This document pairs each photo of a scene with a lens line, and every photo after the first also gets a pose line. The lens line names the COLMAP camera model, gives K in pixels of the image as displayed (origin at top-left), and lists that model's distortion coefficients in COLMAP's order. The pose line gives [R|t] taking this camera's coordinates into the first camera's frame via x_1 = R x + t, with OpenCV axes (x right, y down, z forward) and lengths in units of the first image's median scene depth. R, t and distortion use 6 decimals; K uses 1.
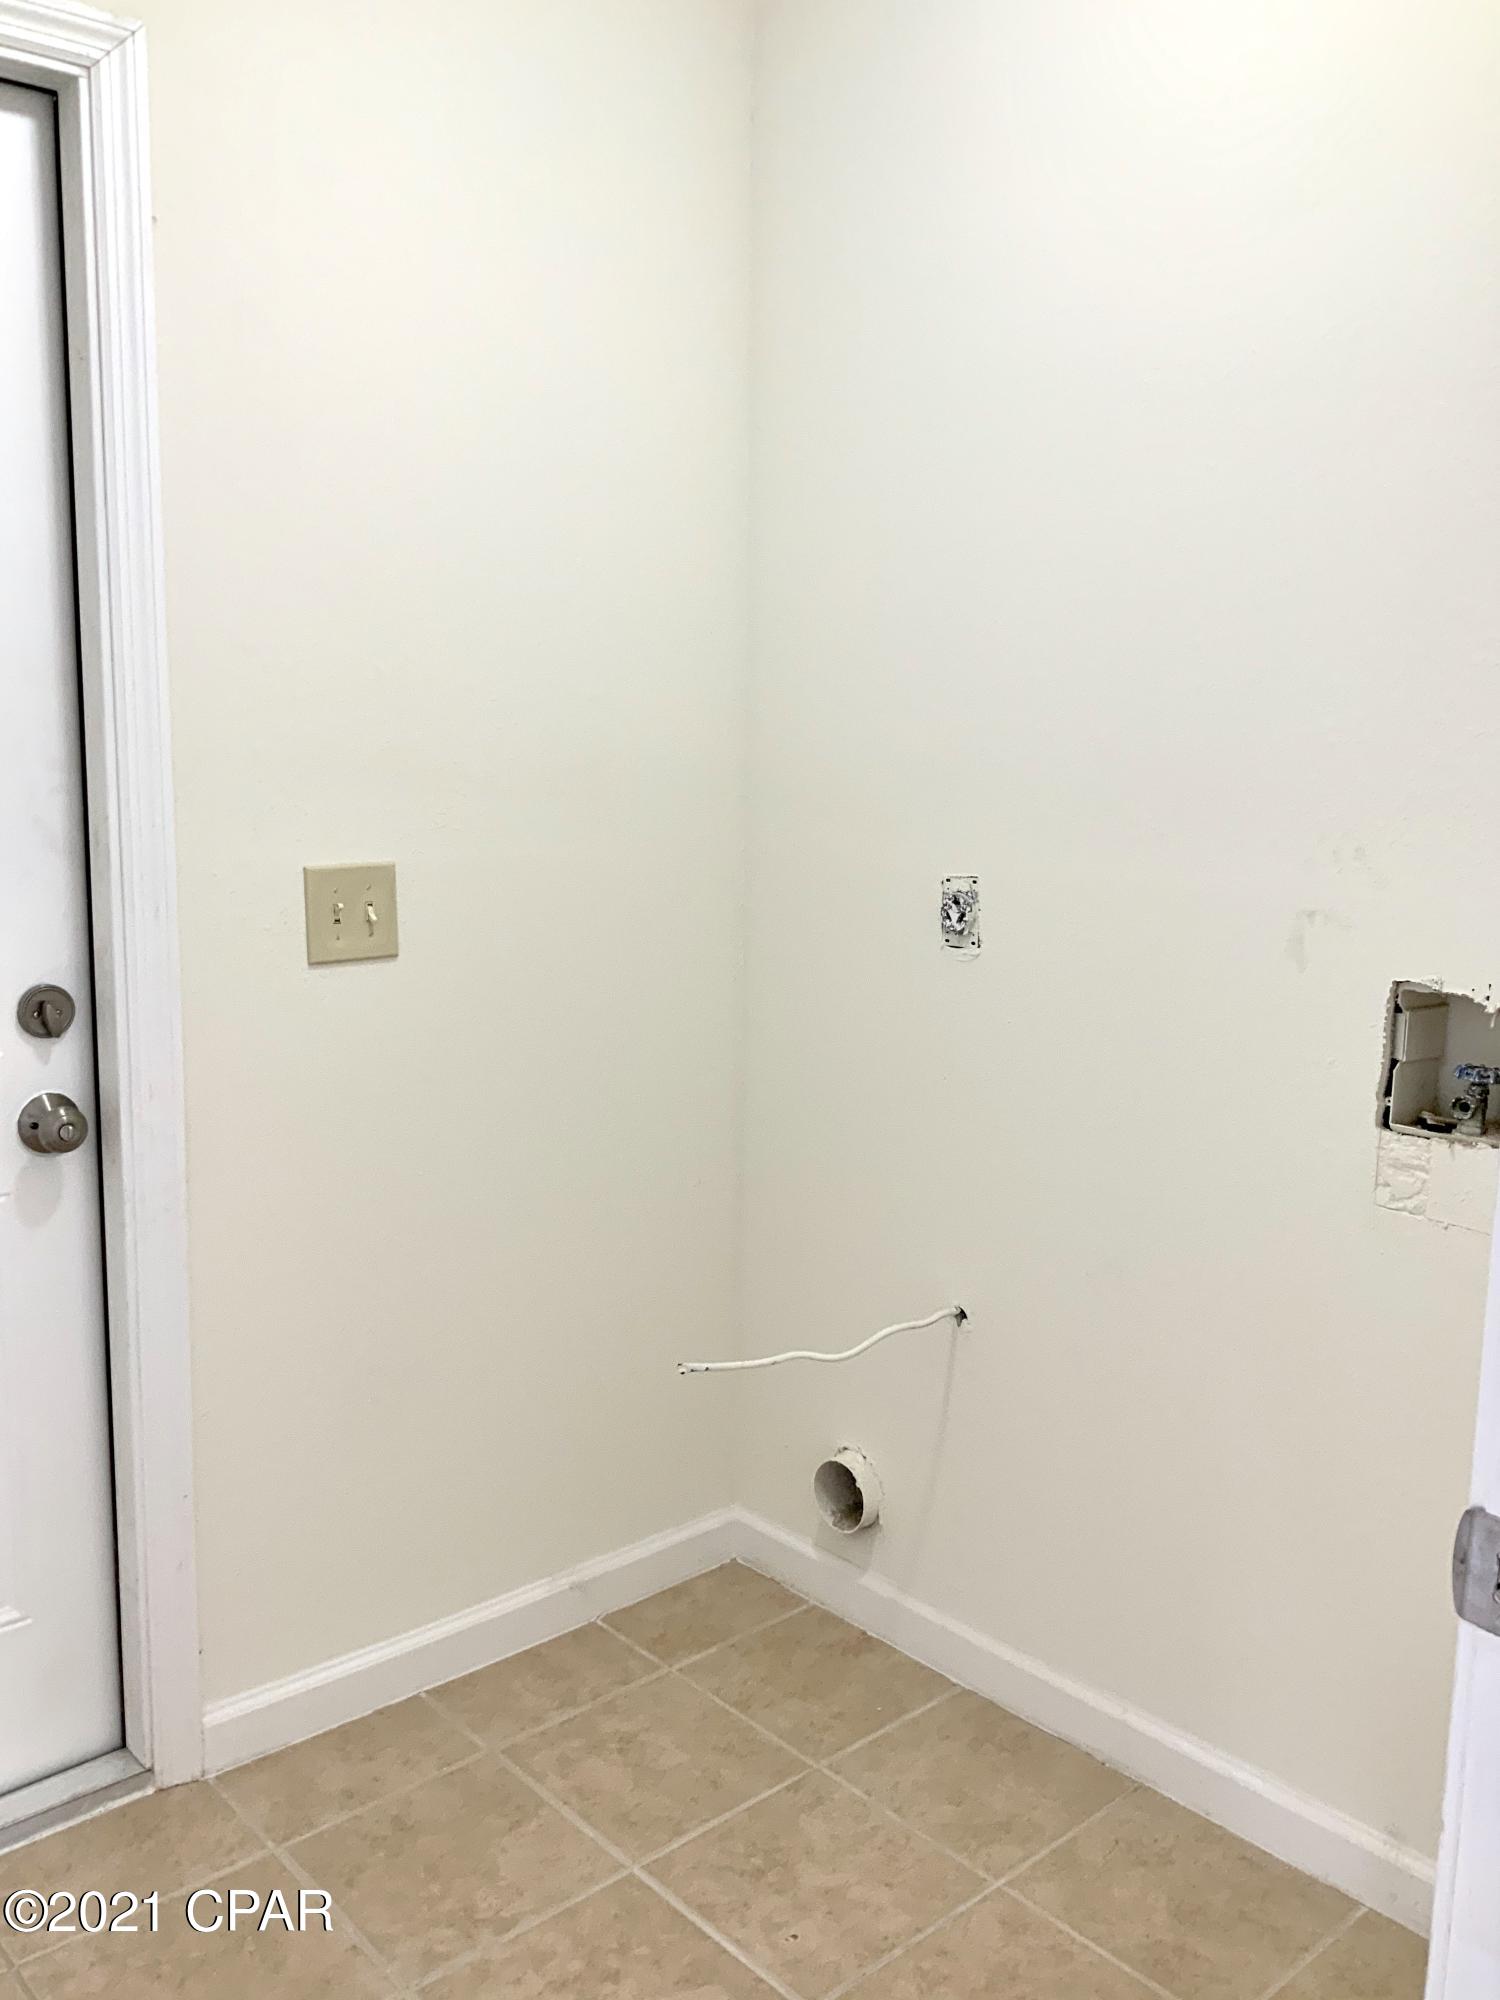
lens RADIAL K [[1657.7, 0, 750.8], [0, 1657.7, 999.9], [0, 0, 1]] dist [0.032530, -0.061320]
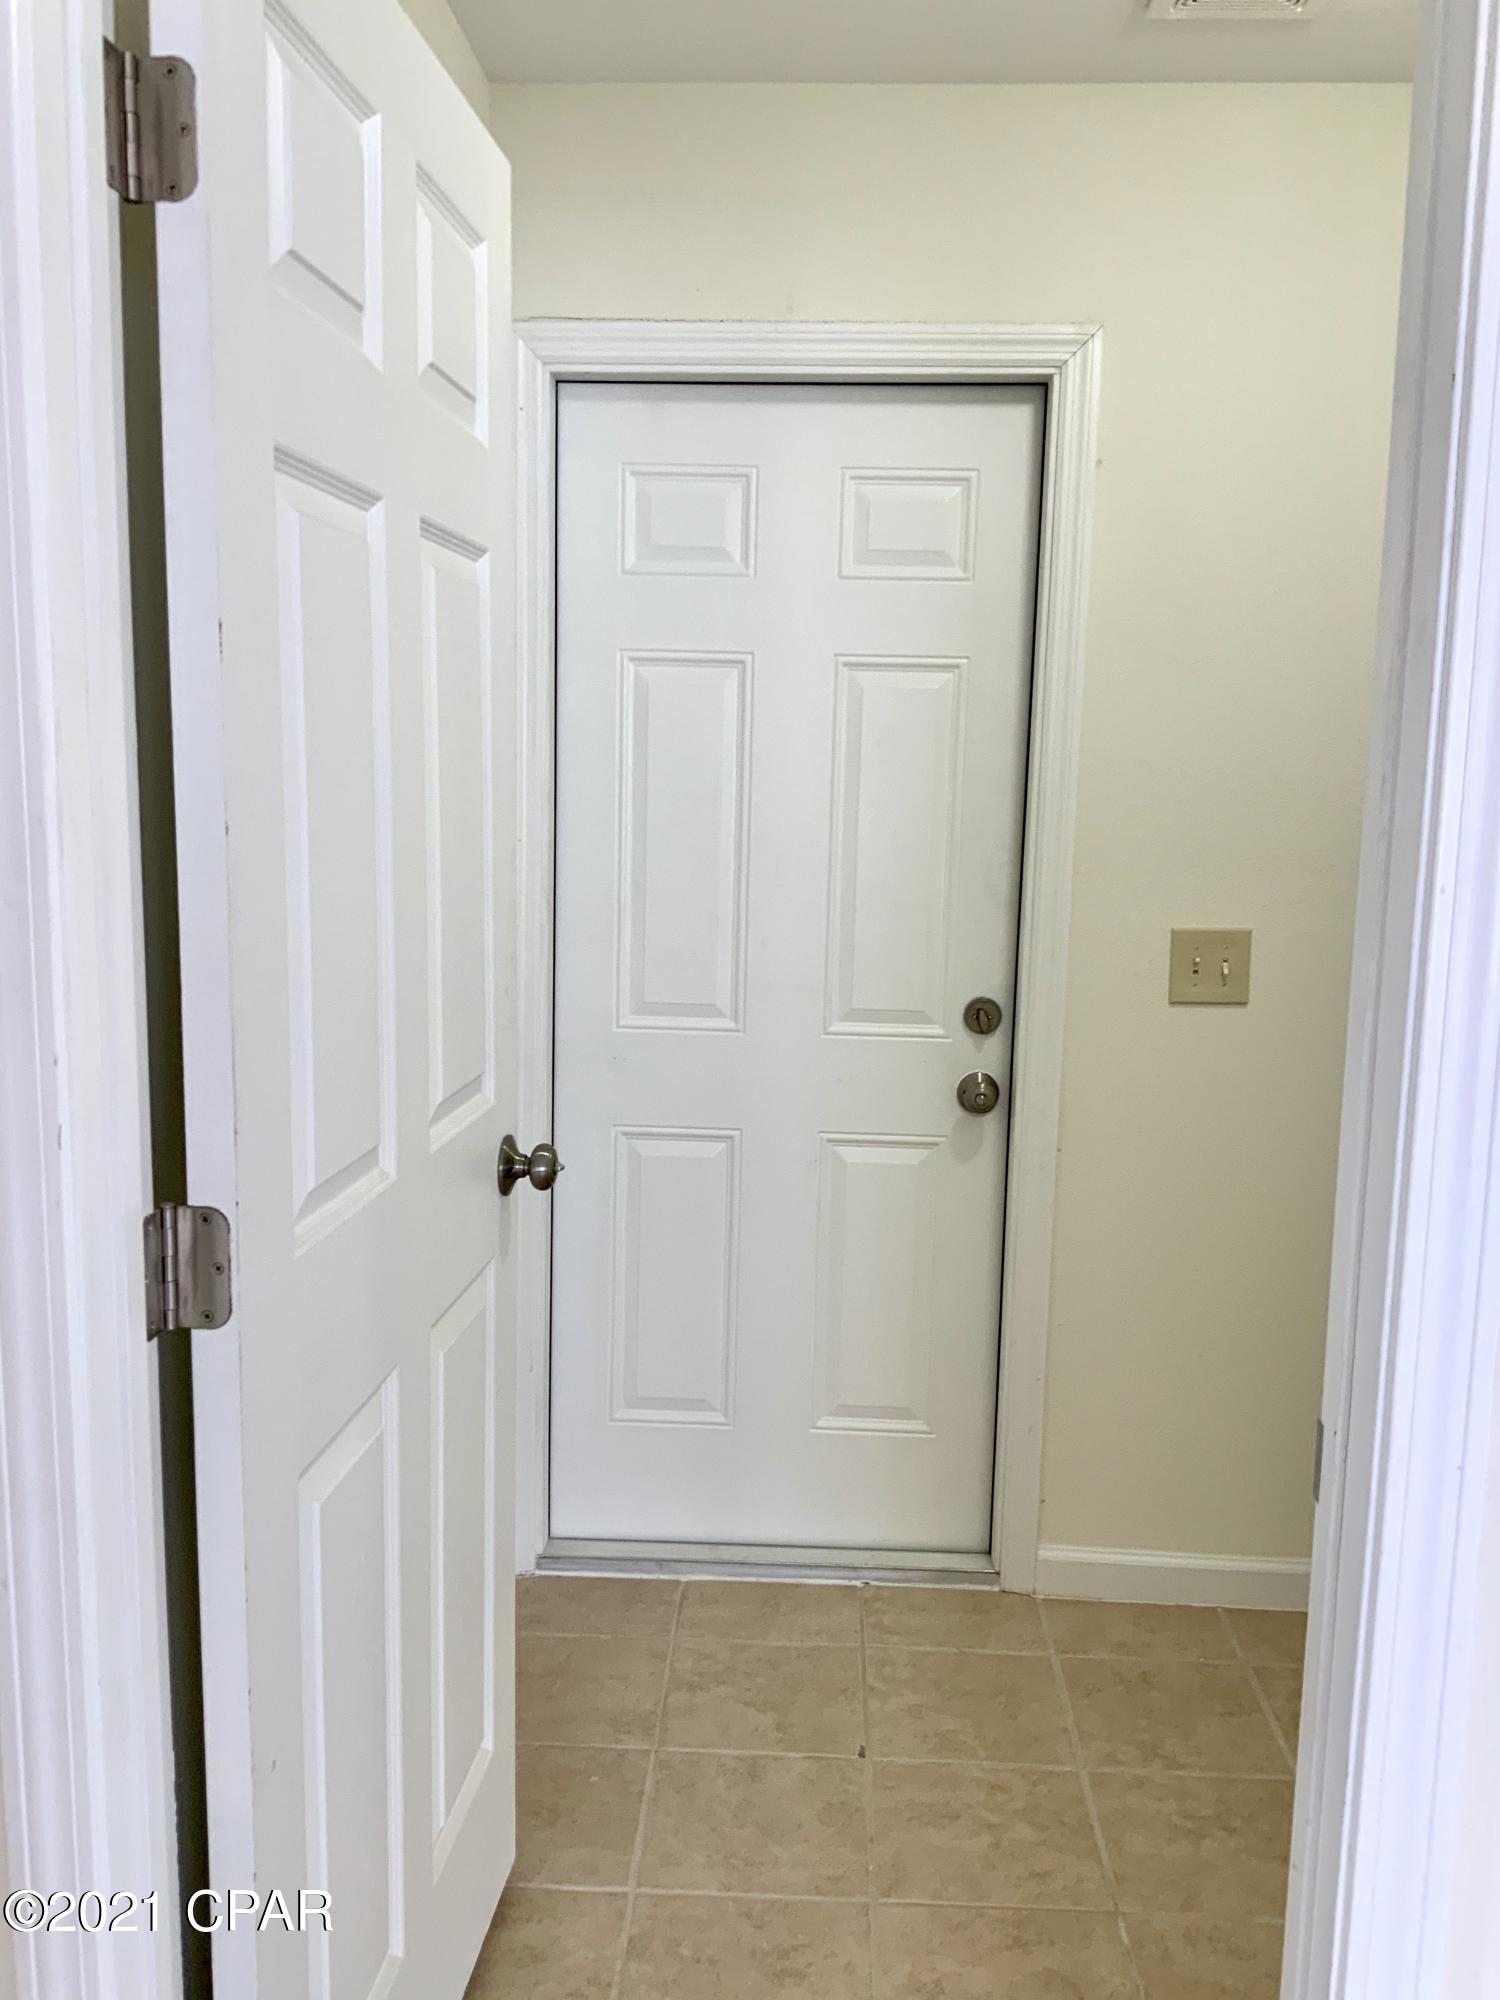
lens RADIAL K [[1657.7, 0, 749.2], [0, 1657.7, 1003.1], [0, 0, 1]] dist [0.032530, -0.061320]
pose [[0.706190, 0.096685, -0.701389, 0.423772], [-0.118331, 0.992816, 0.017717, -0.005382], [0.698064, 0.070485, 0.712558, -0.160339]]
